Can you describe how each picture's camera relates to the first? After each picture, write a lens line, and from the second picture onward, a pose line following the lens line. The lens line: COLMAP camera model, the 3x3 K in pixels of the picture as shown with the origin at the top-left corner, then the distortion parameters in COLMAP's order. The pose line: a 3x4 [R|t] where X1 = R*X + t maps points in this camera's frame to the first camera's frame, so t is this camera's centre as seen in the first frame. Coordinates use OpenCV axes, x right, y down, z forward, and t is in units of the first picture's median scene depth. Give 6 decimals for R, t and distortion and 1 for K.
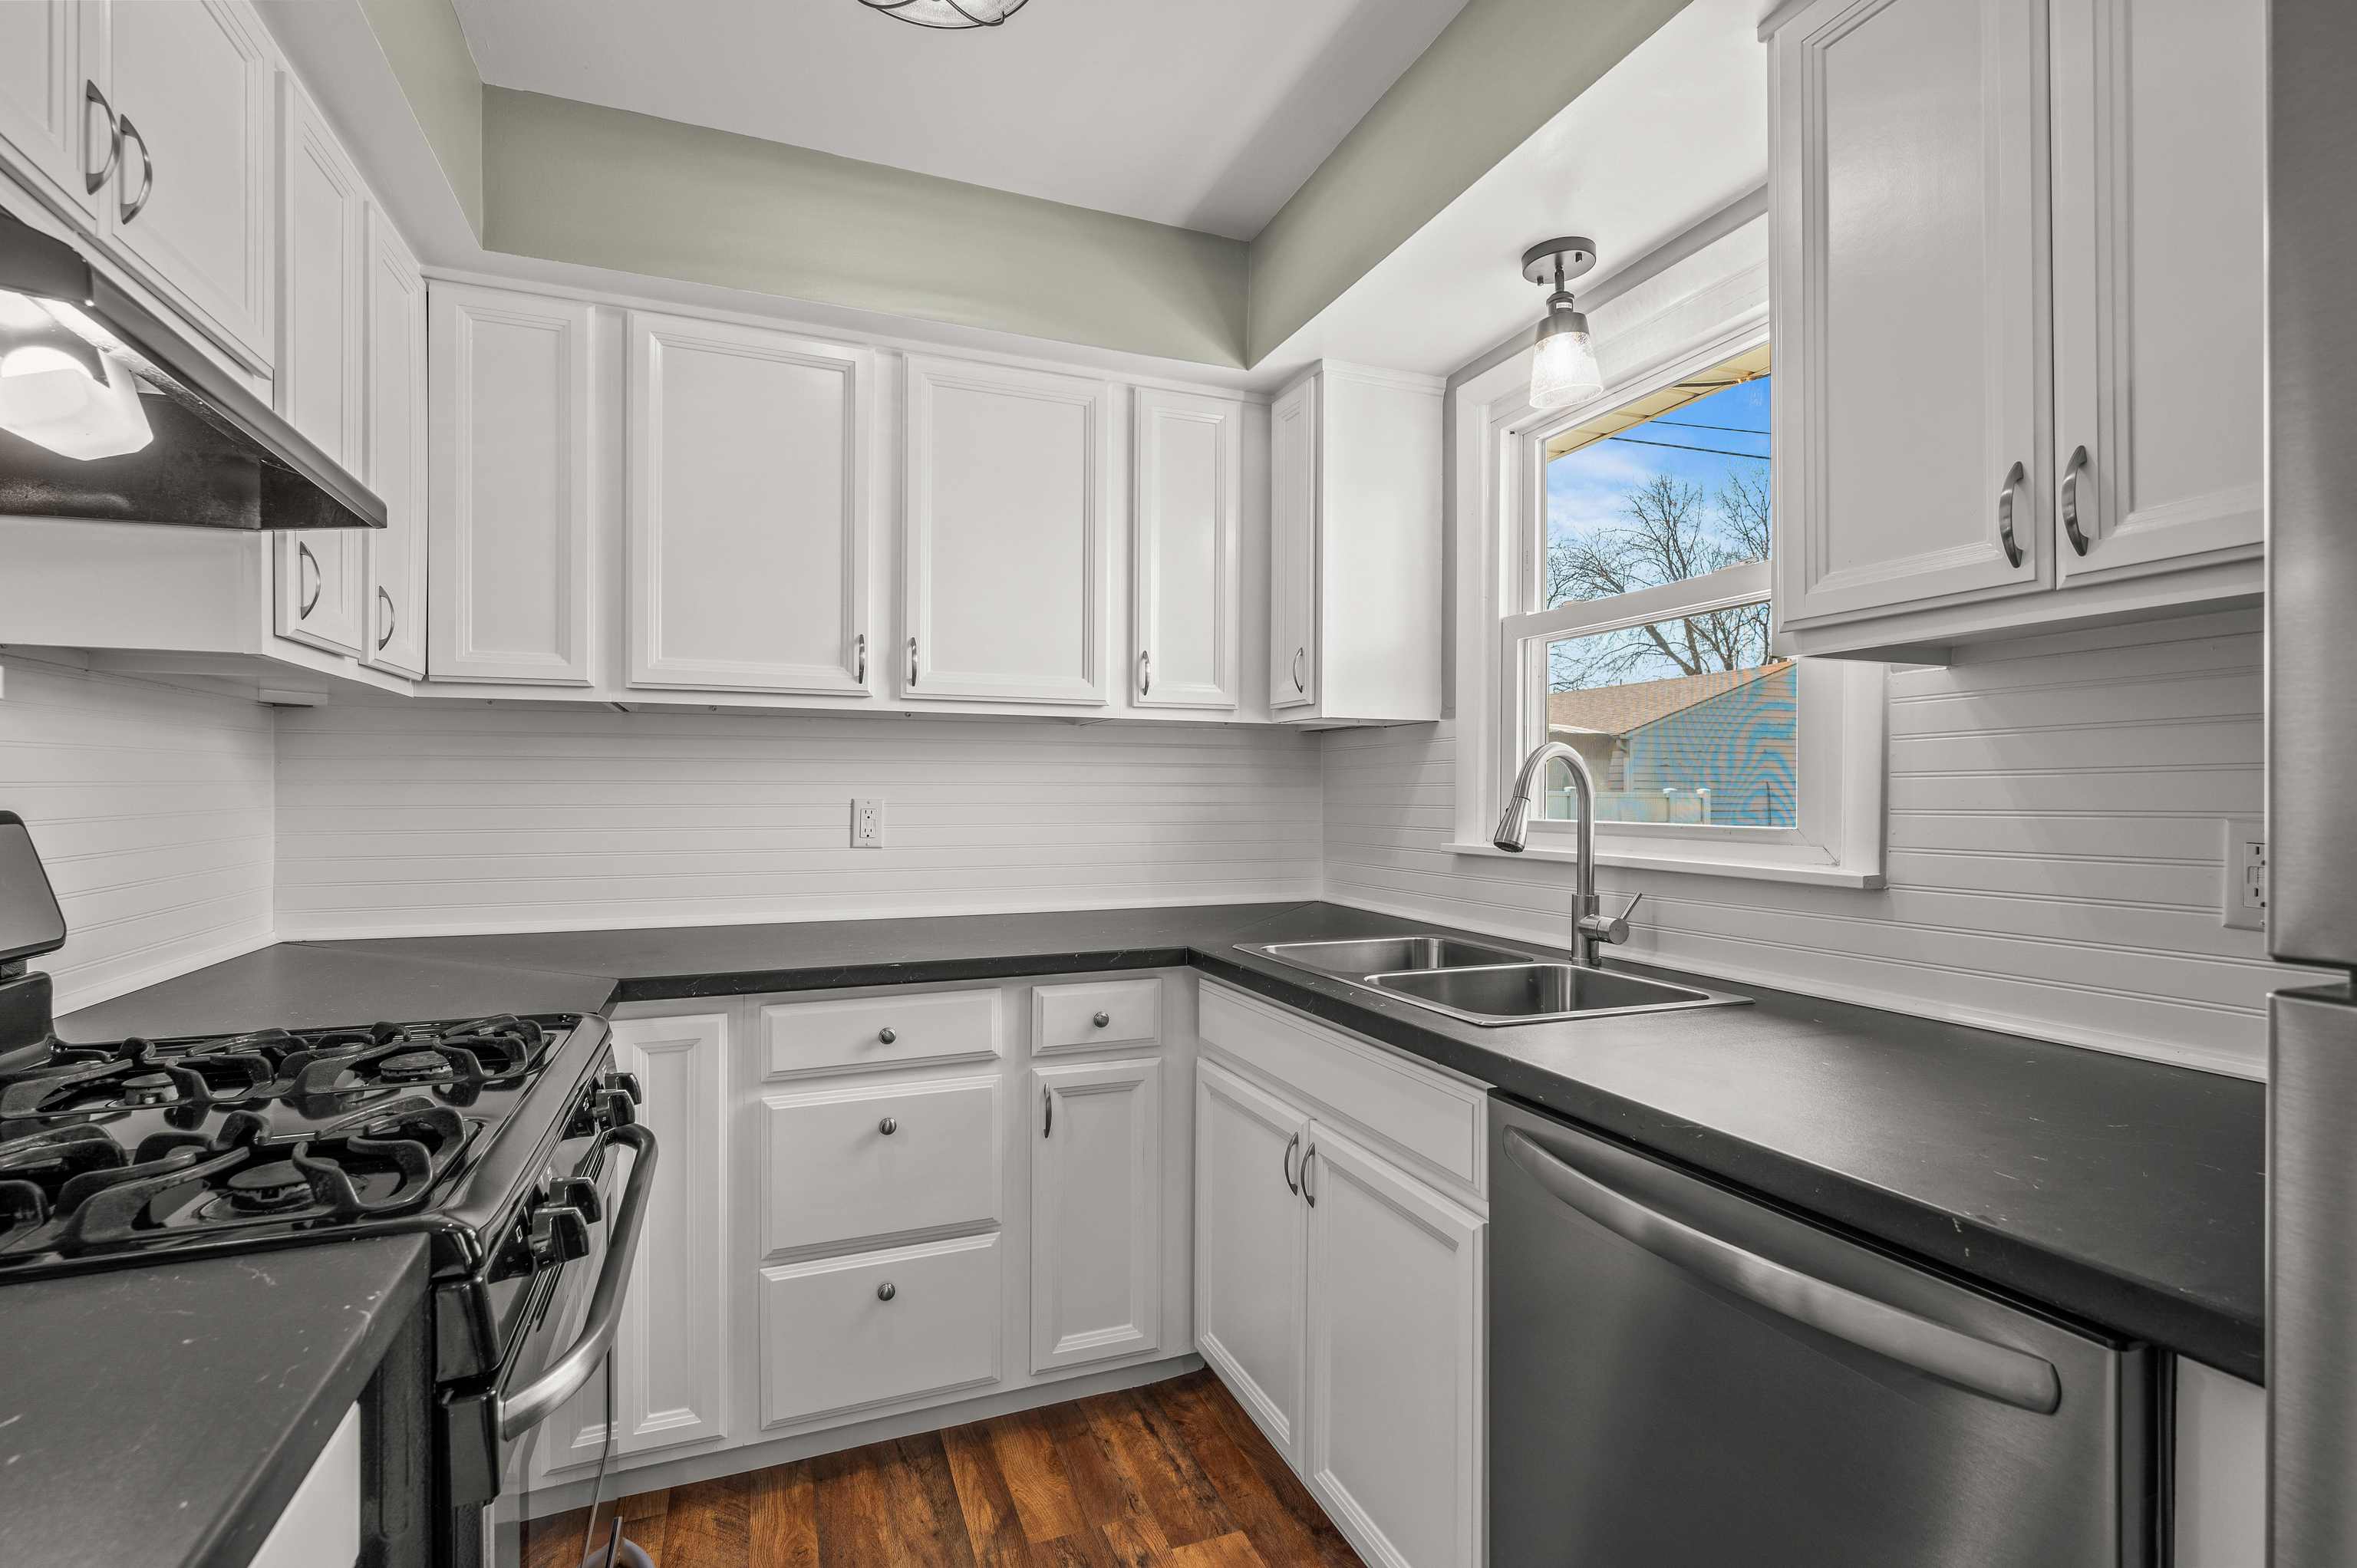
lens RADIAL K [[1059.1, 0, 1175.0], [0, 1059.1, 795.5], [0, 0, 1]] dist [0.002549, -0.001775]
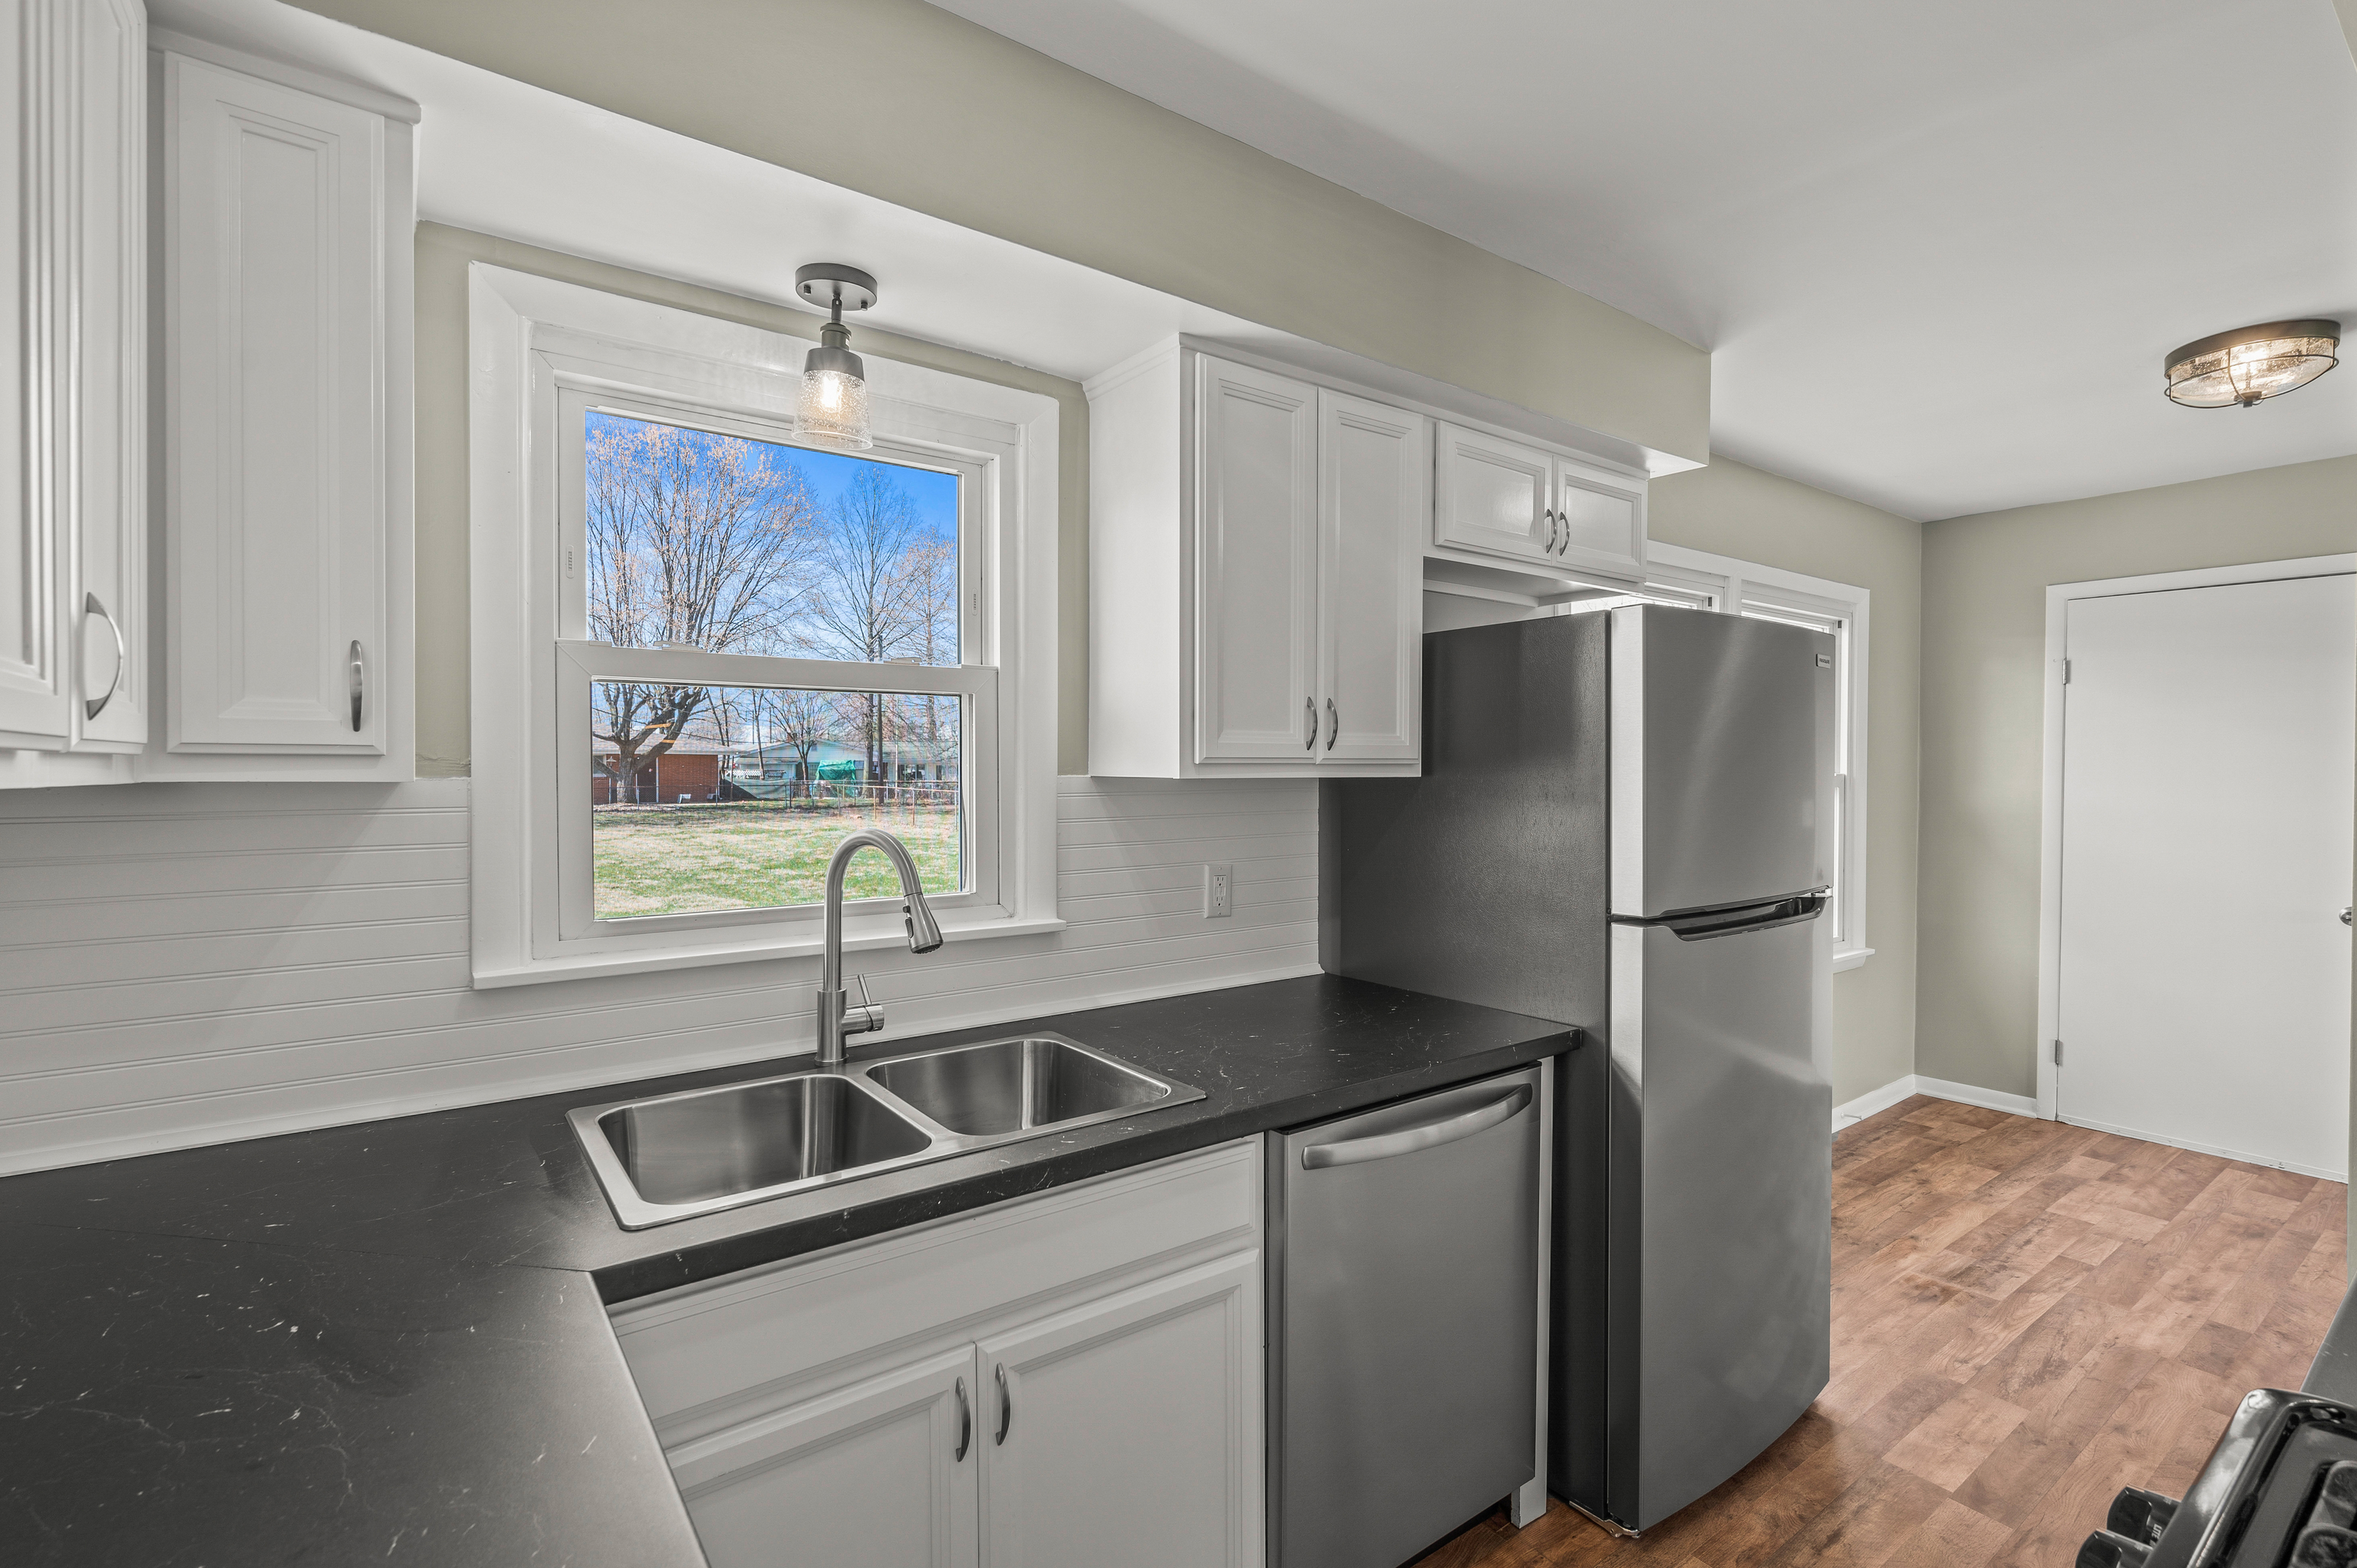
lens RADIAL K [[1059.1, 0, 1166.7], [0, 1059.1, 778.9], [0, 0, 1]] dist [0.002549, -0.001775]
pose [[-0.245405, -0.008780, 0.969381, -0.575227], [0.000308, 0.999958, 0.009135, -0.096882], [-0.969421, 0.002540, -0.245392, 0.942574]]
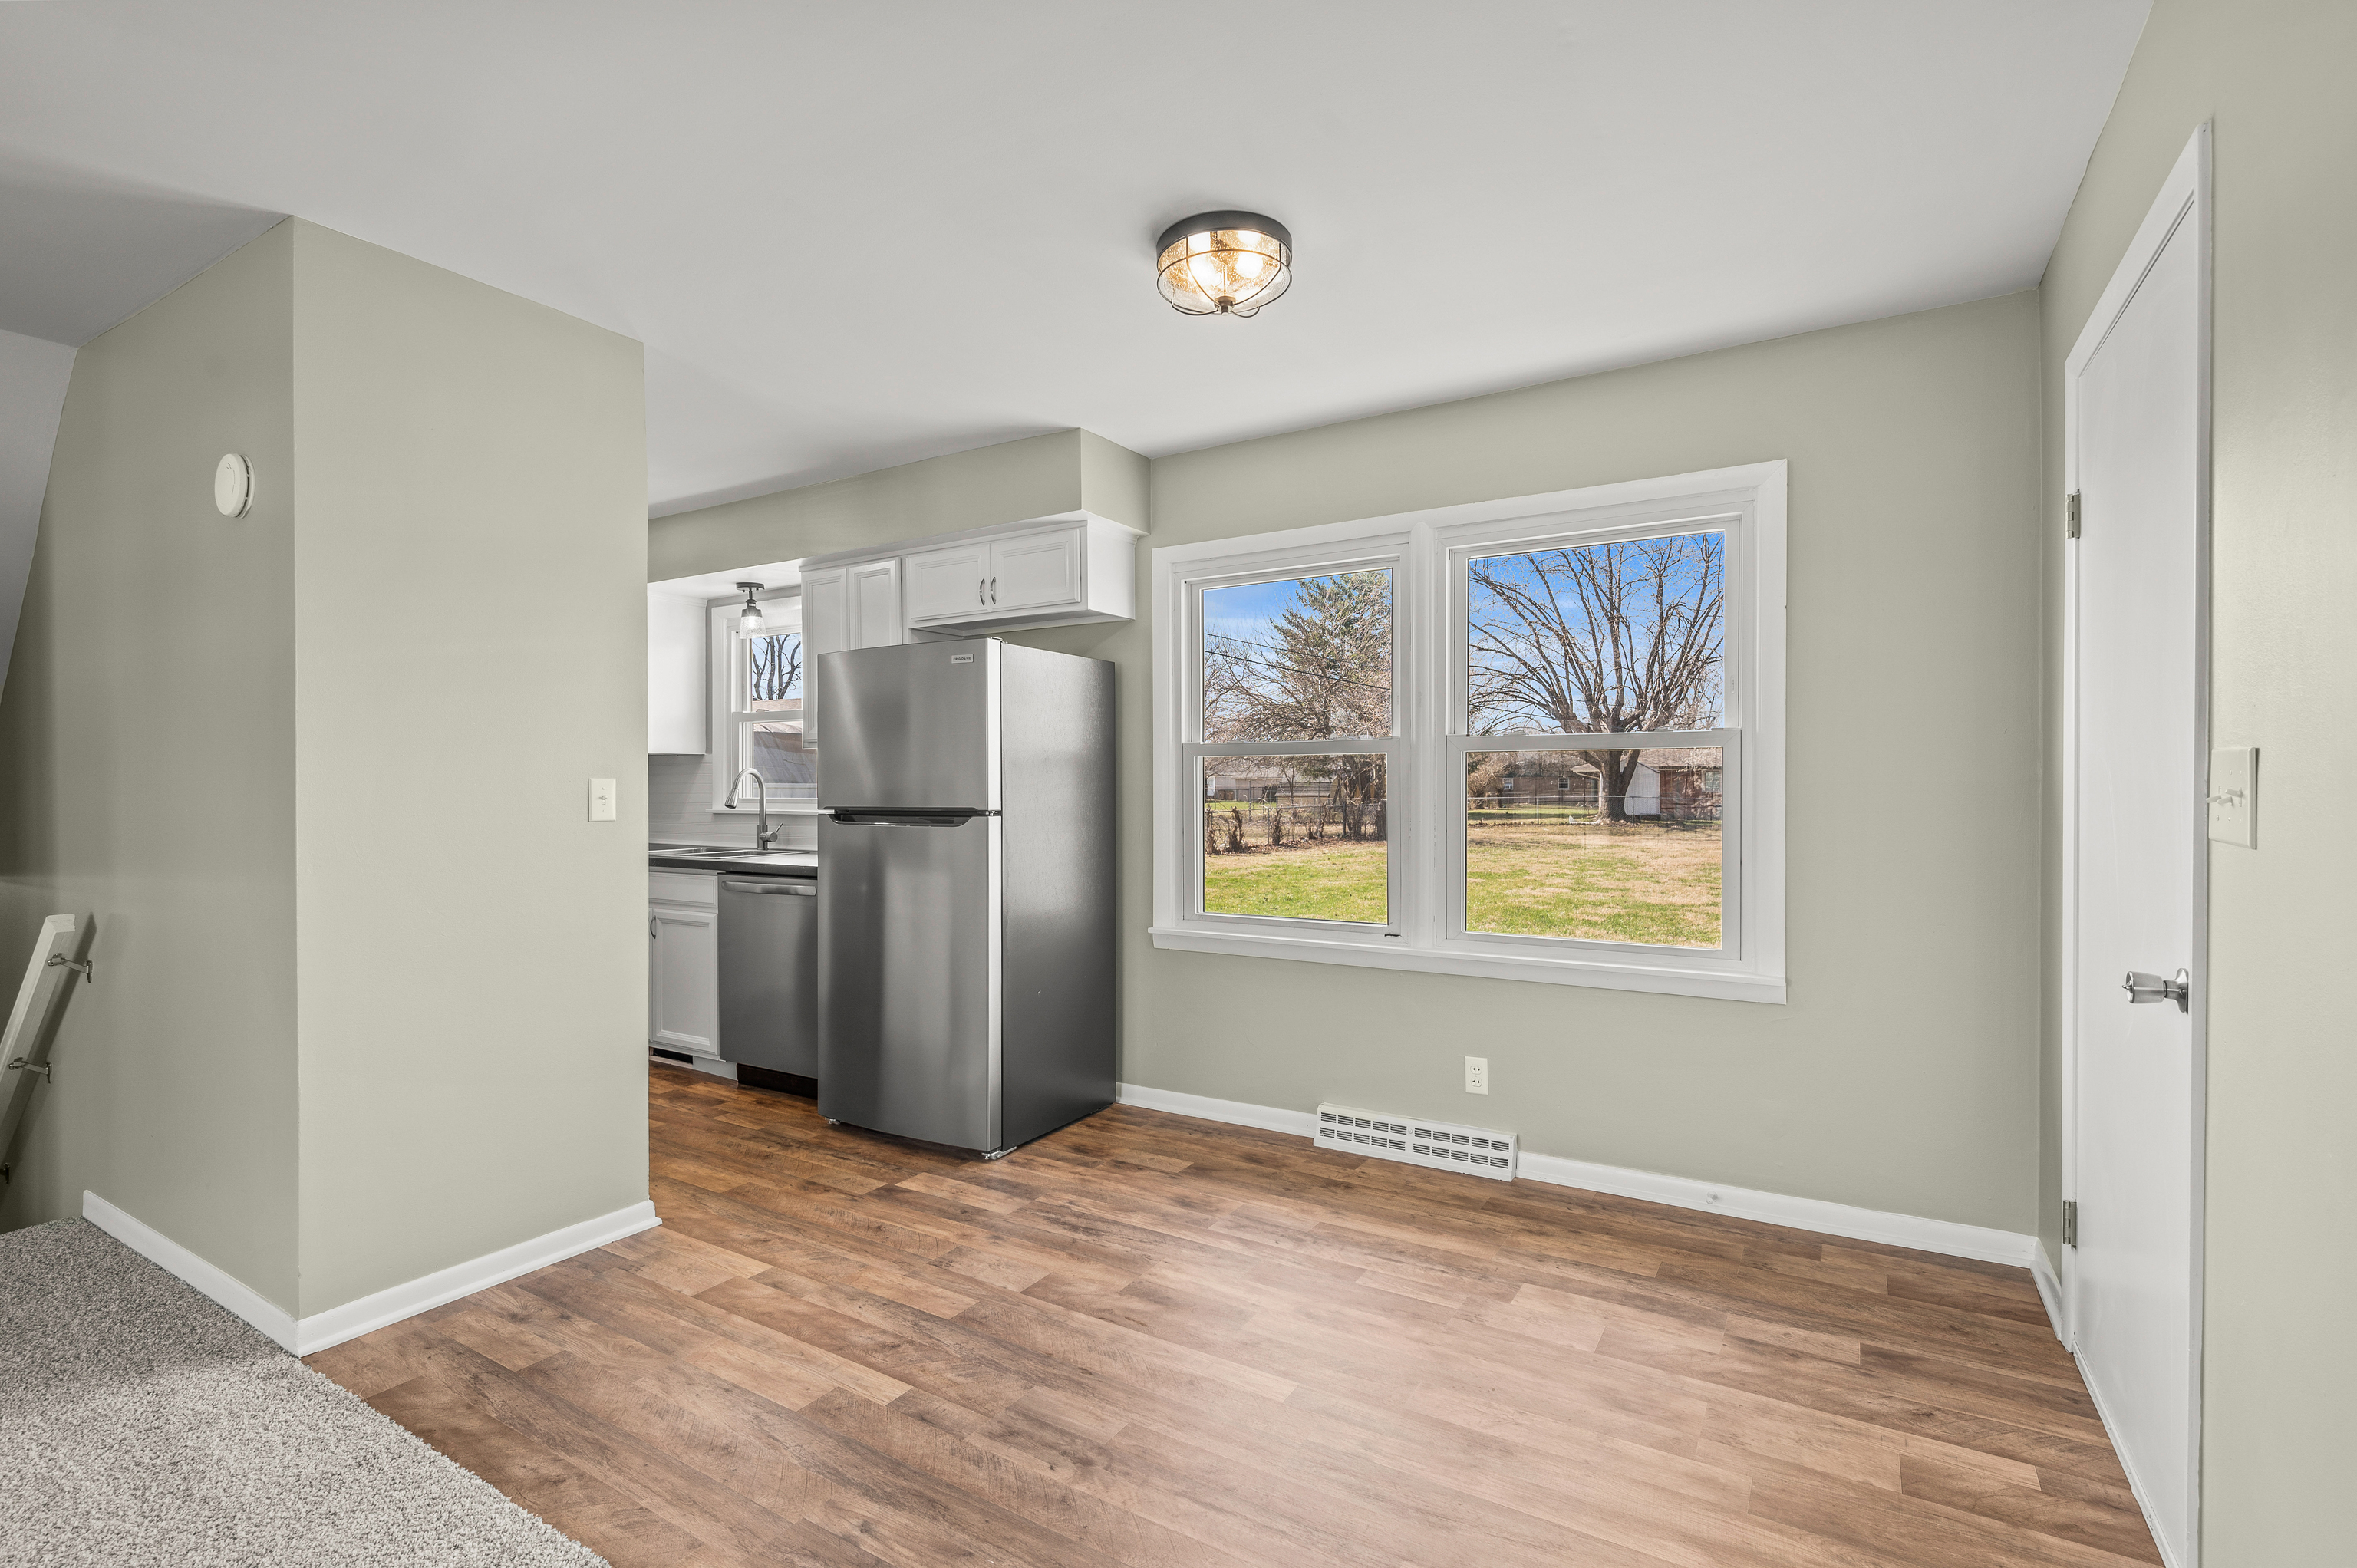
lens RADIAL K [[1059.1, 0, 1157.4], [0, 1059.1, 779.3], [0, 0, 1]] dist [0.002549, -0.001775]
pose [[0.799852, -0.003182, 0.600188, -0.416796], [0.006881, 0.999969, -0.003869, -0.004707], [-0.600157, 0.007225, 0.799849, -1.727872]]
